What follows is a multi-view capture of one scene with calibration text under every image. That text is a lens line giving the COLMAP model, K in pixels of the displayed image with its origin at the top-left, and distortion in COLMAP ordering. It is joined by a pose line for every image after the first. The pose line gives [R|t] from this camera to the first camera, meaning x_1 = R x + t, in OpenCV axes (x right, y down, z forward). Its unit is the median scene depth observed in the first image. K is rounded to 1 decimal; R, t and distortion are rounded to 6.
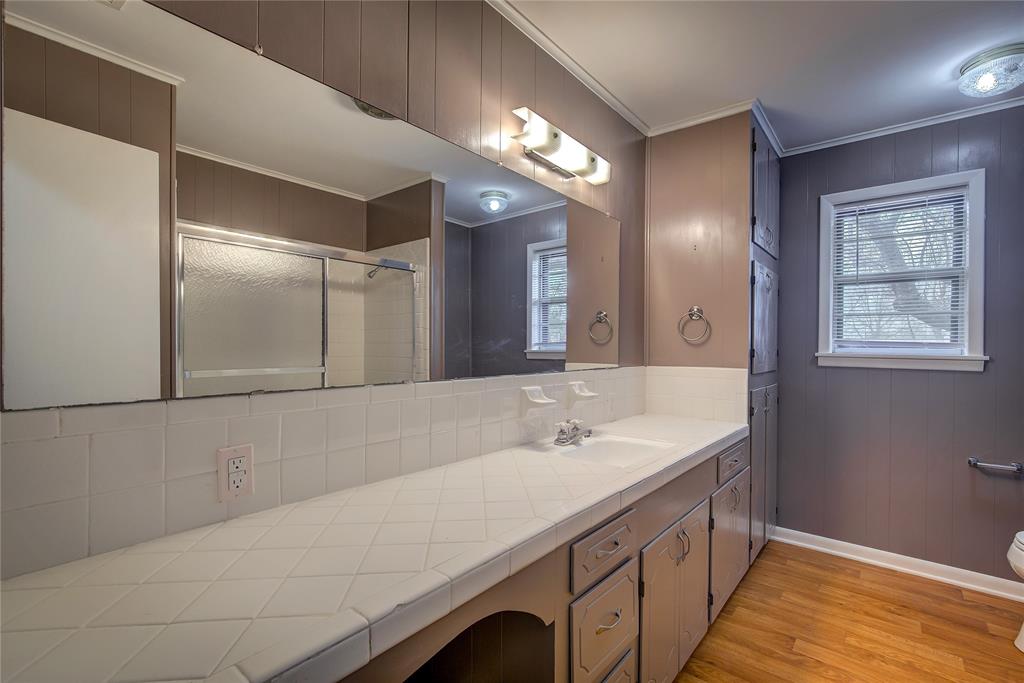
lens RADIAL K [[460.9, 0, 514.0], [0, 460.9, 345.5], [0, 0, 1]] dist [0.001091, 0.001267]
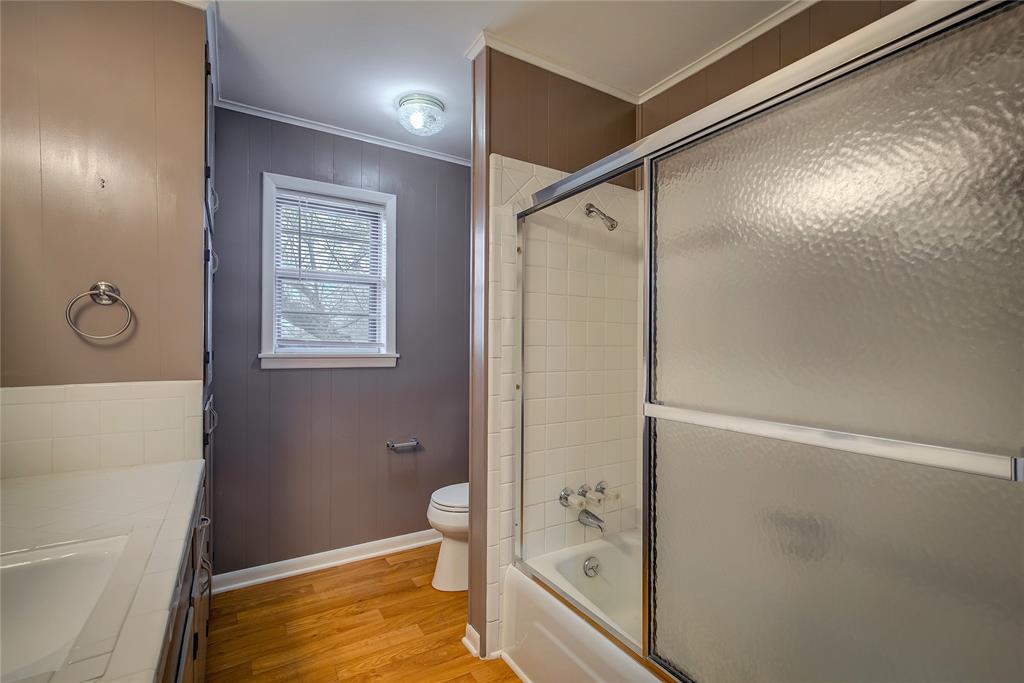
lens RADIAL K [[460.9, 0, 515.3], [0, 460.9, 345.1], [0, 0, 1]] dist [0.001091, 0.001267]
pose [[0.311323, -0.008014, 0.950270, -0.014253], [-0.002271, 0.999955, 0.009177, -0.010718], [-0.950301, -0.005015, 0.311291, 0.334315]]
